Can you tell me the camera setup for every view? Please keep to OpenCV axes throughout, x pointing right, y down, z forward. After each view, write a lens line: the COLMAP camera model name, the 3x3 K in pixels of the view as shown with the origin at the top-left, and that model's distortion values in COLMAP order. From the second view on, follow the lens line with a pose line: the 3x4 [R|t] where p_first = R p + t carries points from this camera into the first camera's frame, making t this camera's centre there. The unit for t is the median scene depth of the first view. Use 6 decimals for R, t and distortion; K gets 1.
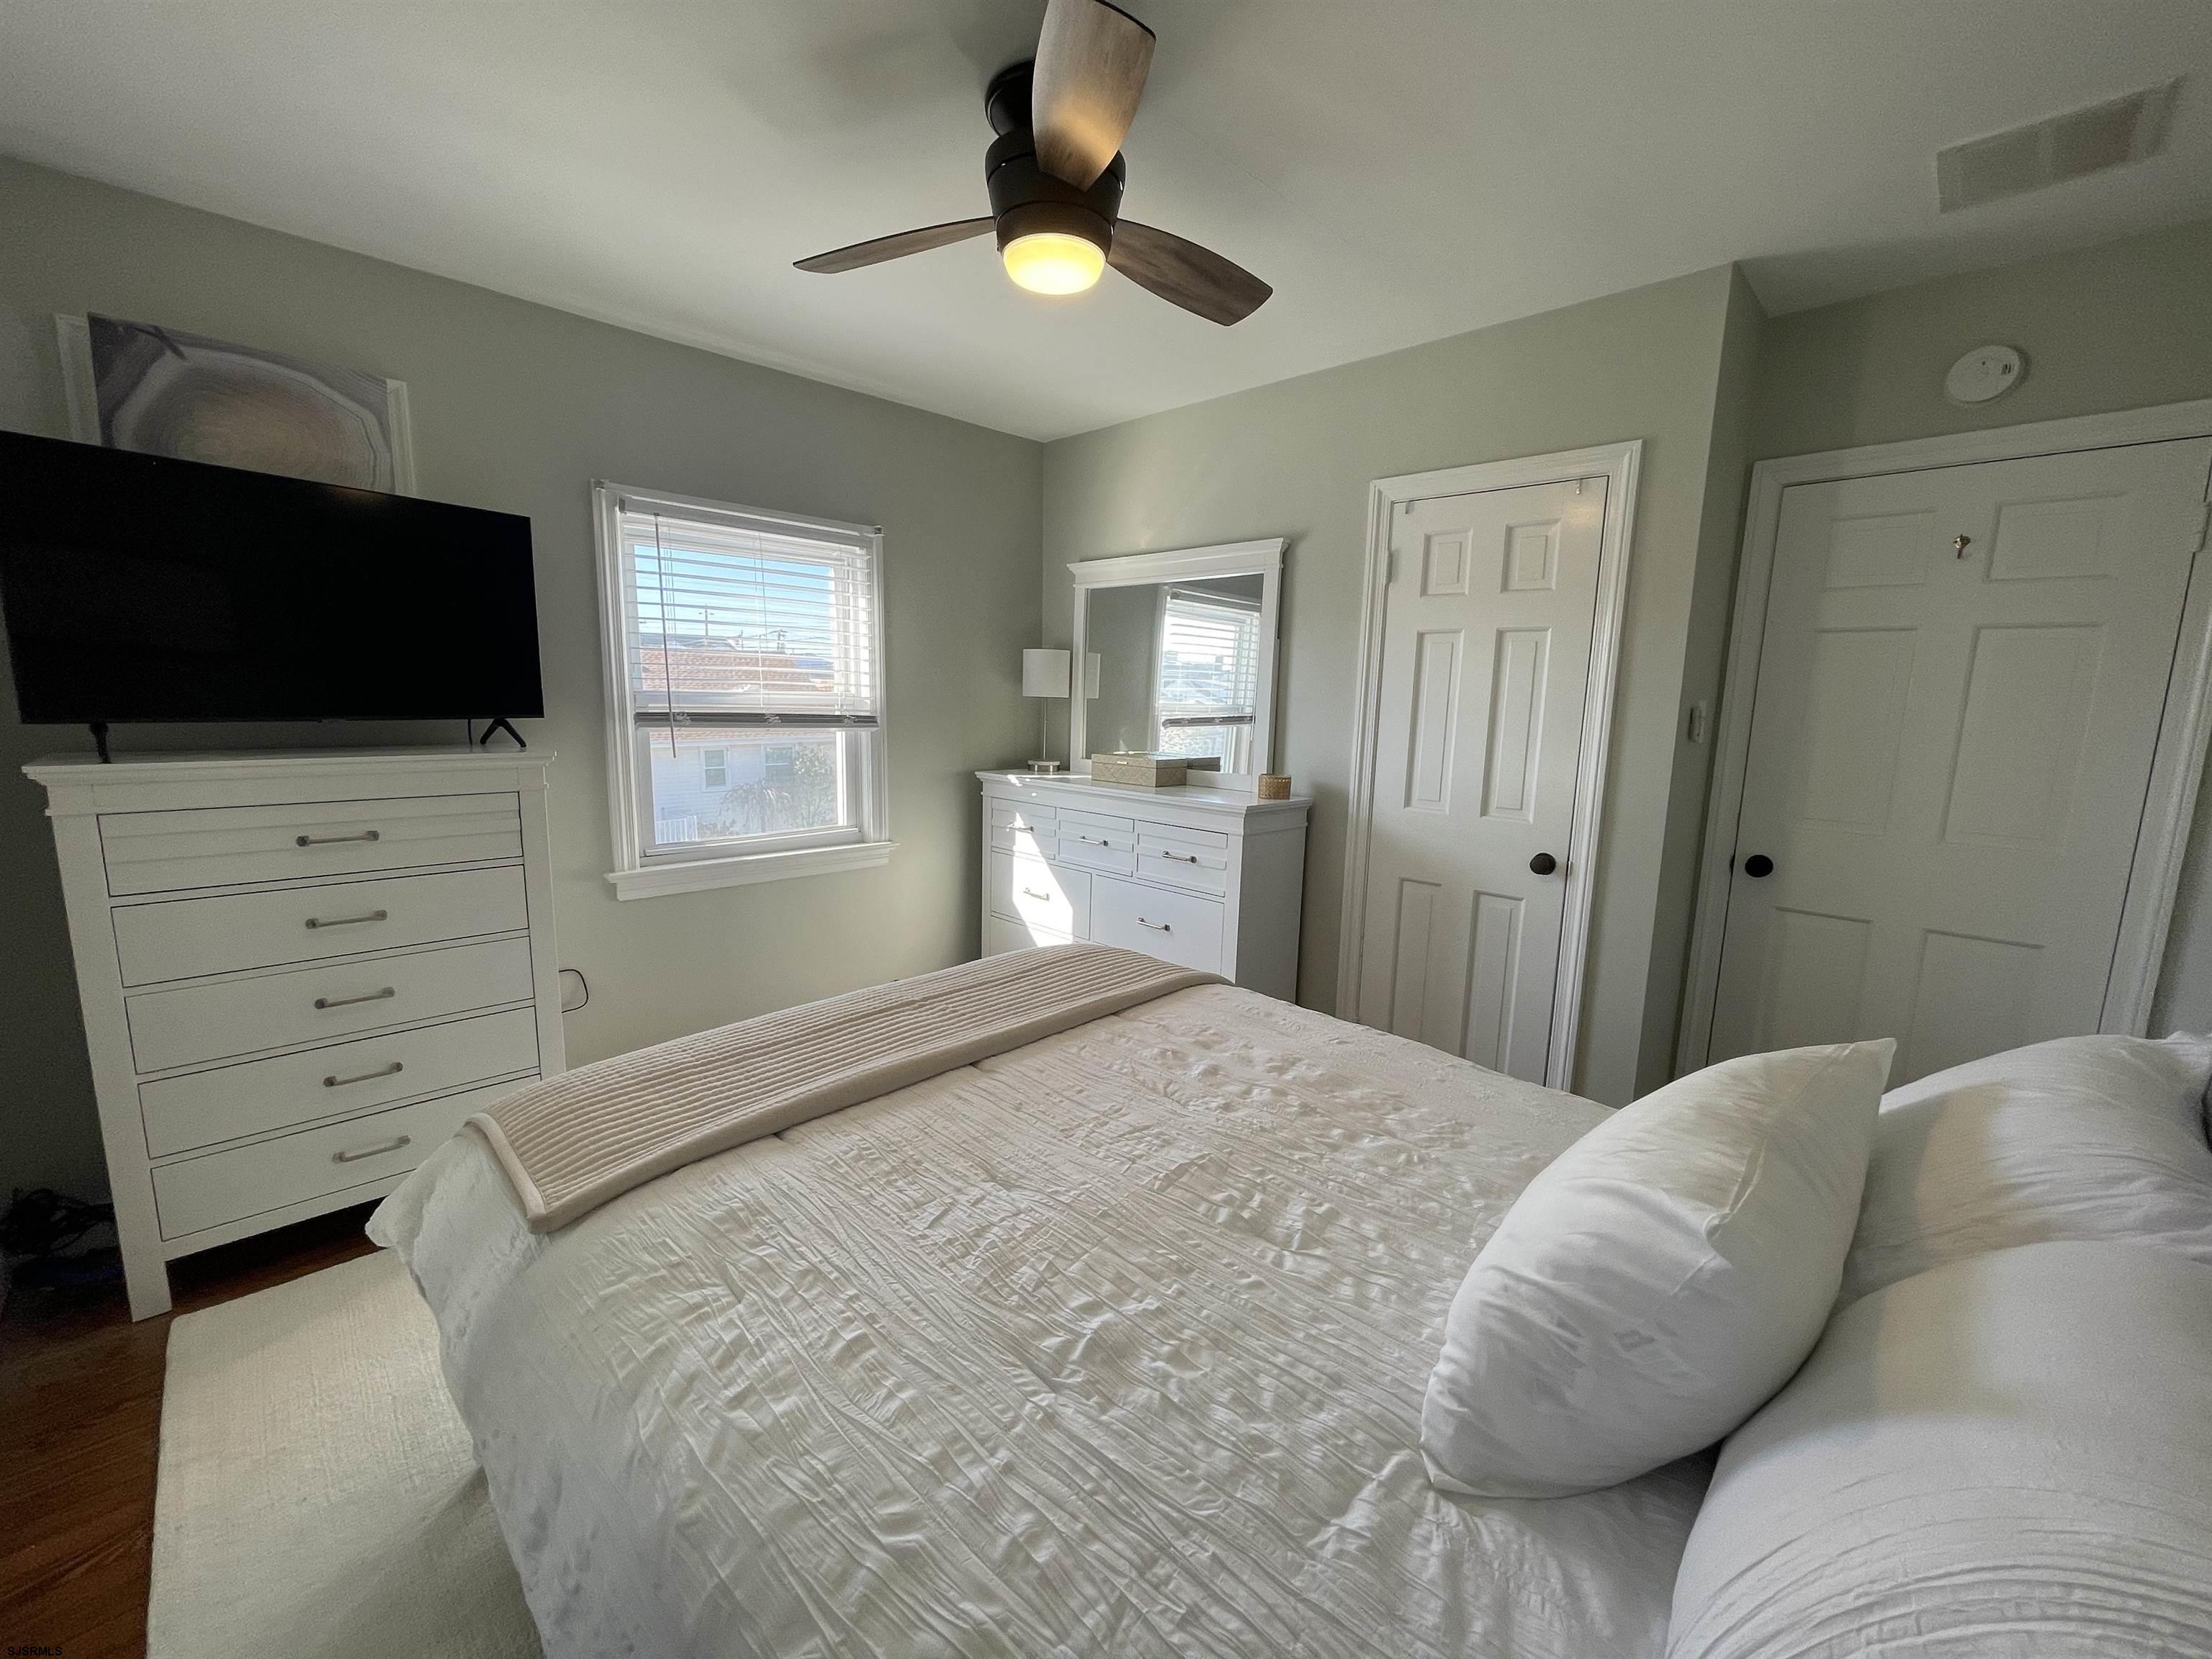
lens RADIAL K [[889.4, 0, 1097.0], [0, 889.4, 825.4], [0, 0, 1]] dist [-0.003449, 0.001868]
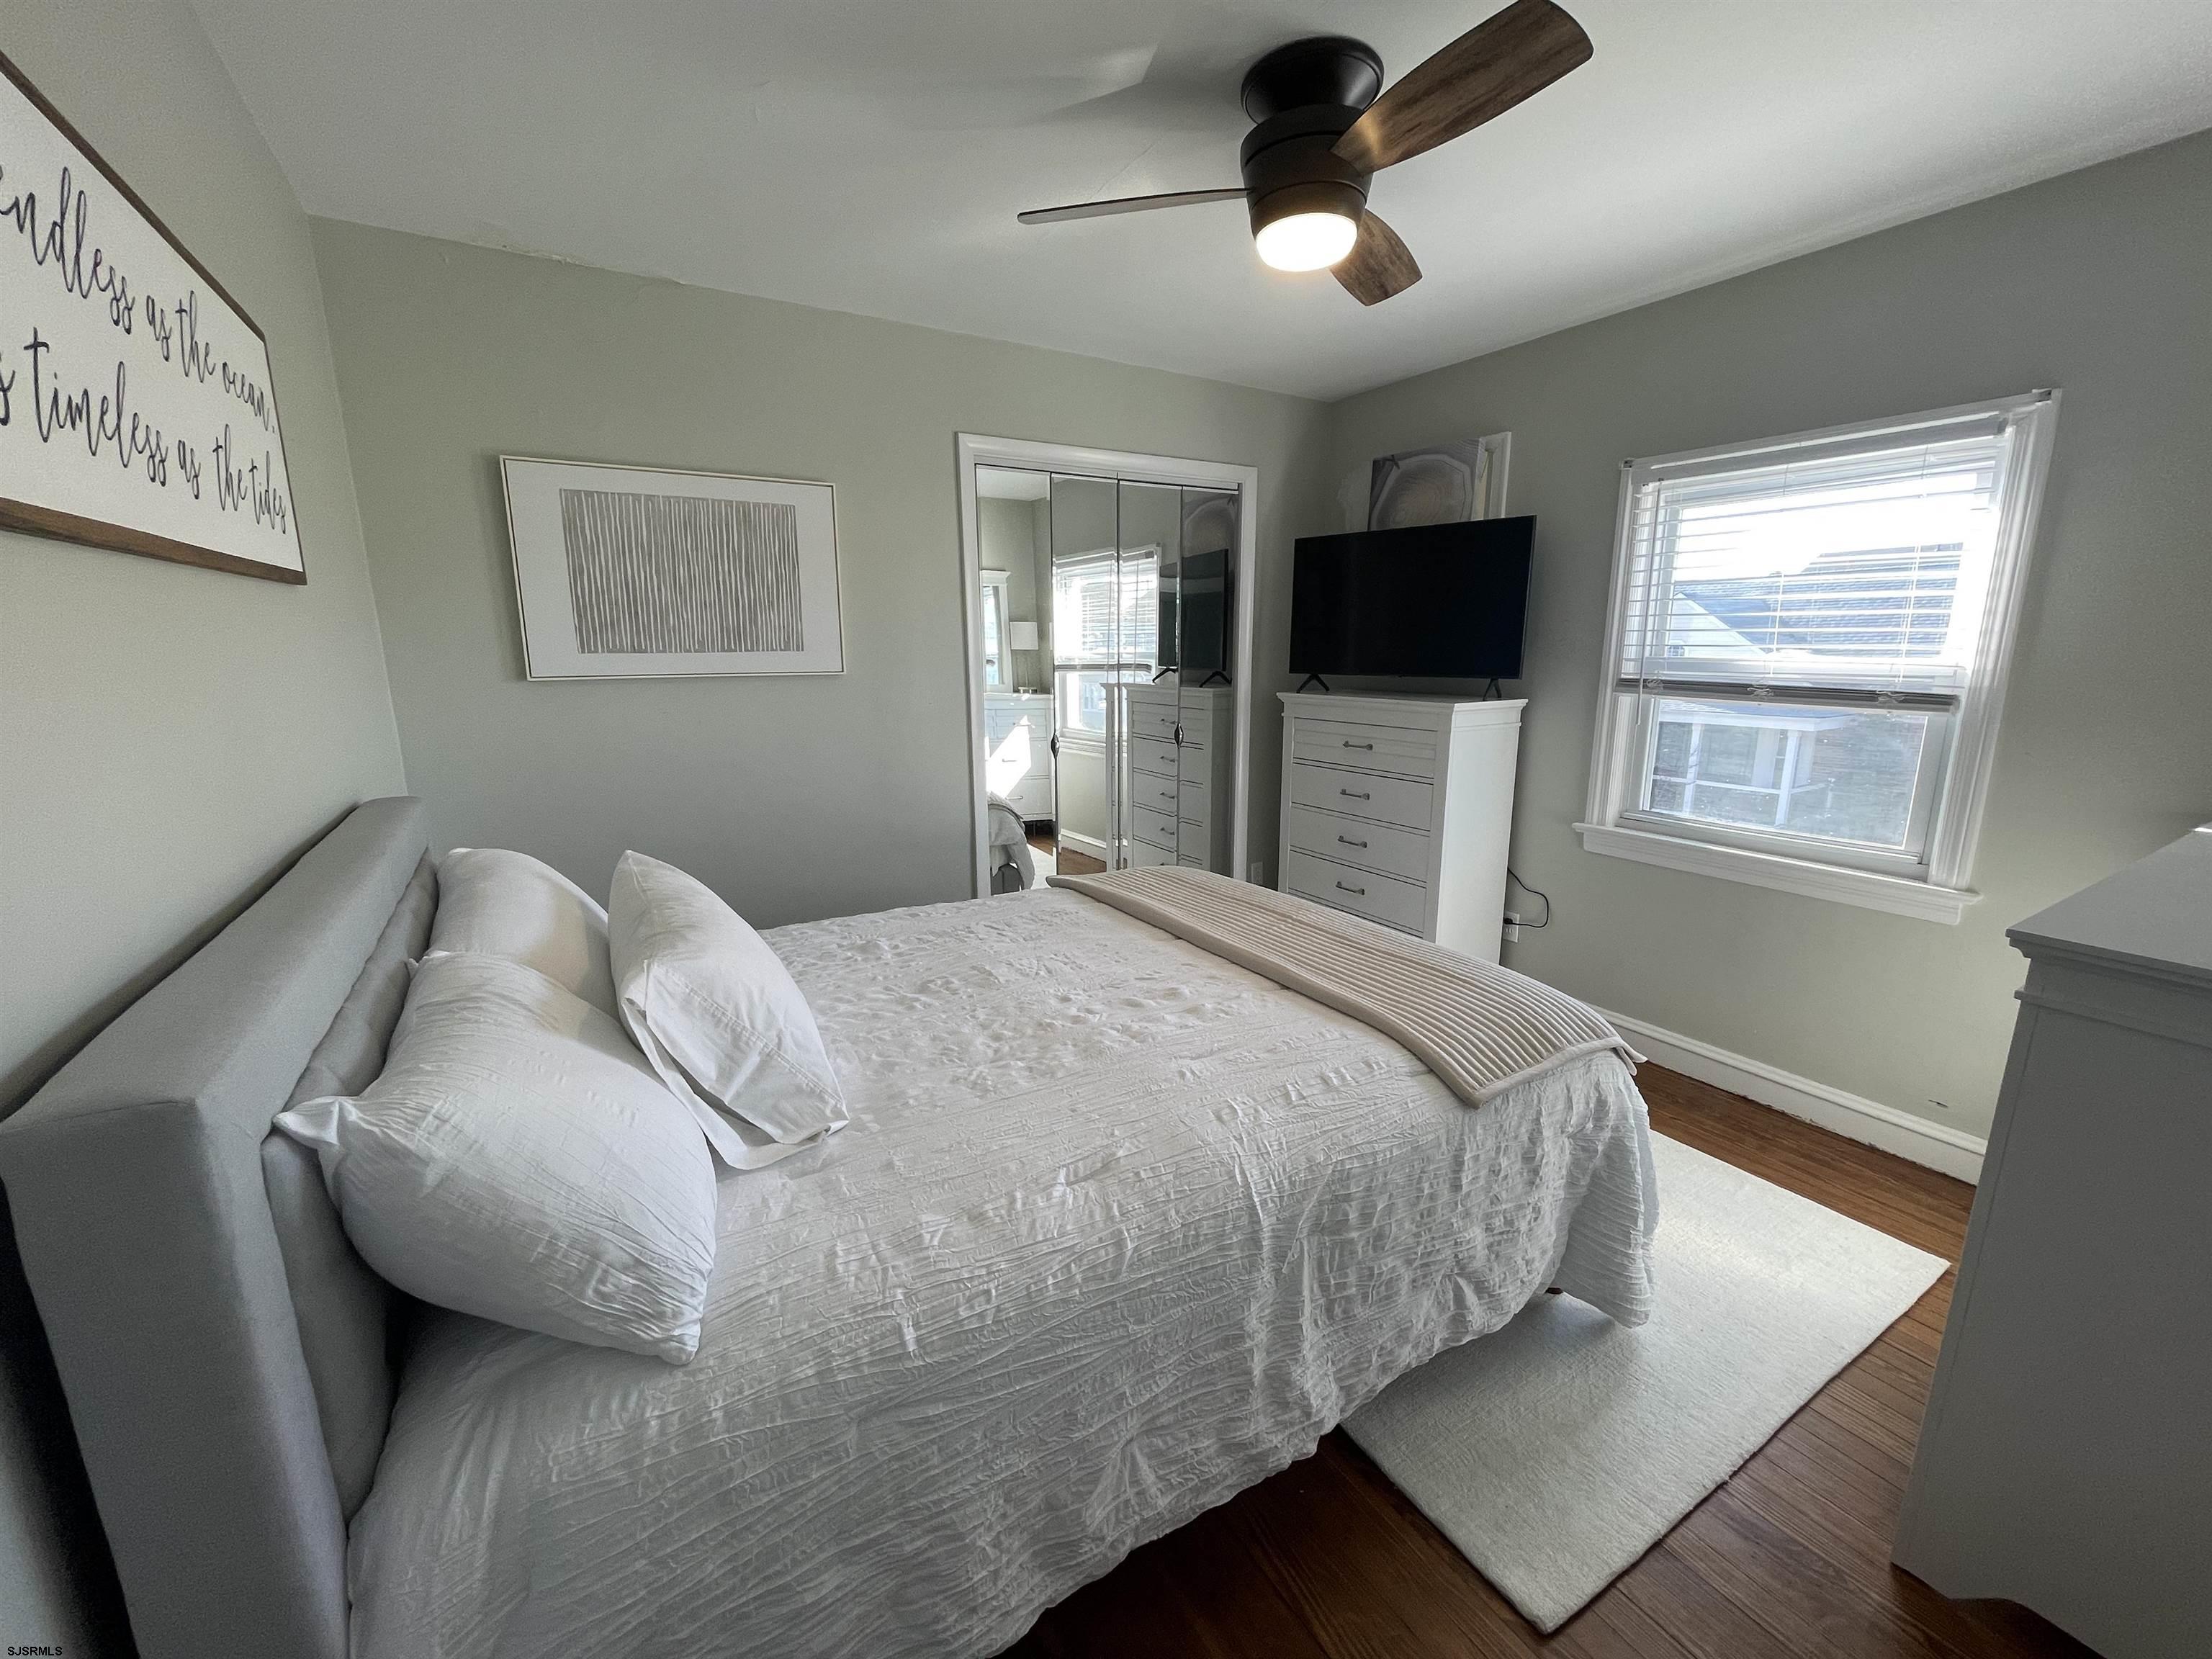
lens RADIAL K [[889.4, 0, 1097.5], [0, 889.4, 830.9], [0, 0, 1]] dist [-0.003449, 0.001868]
pose [[-0.238227, 0.184735, -0.953478, 0.766090], [-0.144395, 0.964095, 0.222870, -0.113240], [0.960416, 0.190771, -0.202998, 0.758415]]
